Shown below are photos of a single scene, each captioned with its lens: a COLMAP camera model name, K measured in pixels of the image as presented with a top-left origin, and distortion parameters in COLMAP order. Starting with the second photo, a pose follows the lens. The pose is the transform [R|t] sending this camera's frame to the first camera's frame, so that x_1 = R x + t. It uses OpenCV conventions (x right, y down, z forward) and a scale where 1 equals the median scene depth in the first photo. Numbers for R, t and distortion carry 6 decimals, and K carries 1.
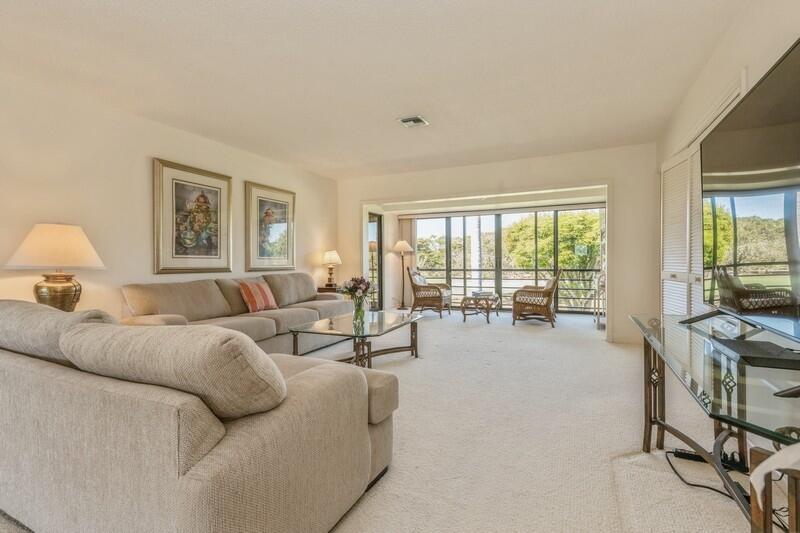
lens RADIAL K [[371.6, 0, 398.0], [0, 371.6, 259.8], [0, 0, 1]] dist [0.000075, -0.000067]
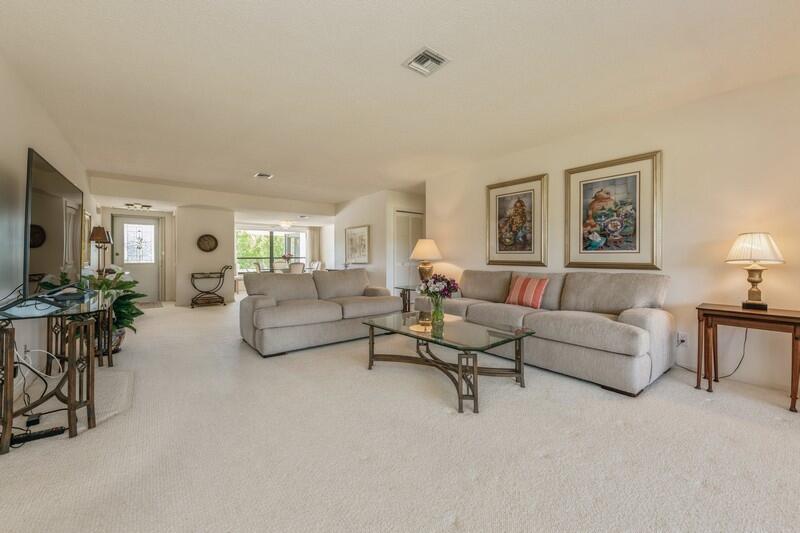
lens RADIAL K [[308.7, 0, 397.4], [0, 308.7, 261.2], [0, 0, 1]] dist [0.001799, 0.000059]
pose [[-0.443316, 0.006756, -0.896340, 0.538181], [-0.006145, 0.999925, 0.010576, 0.013080], [0.896344, 0.010196, -0.443242, 1.083673]]
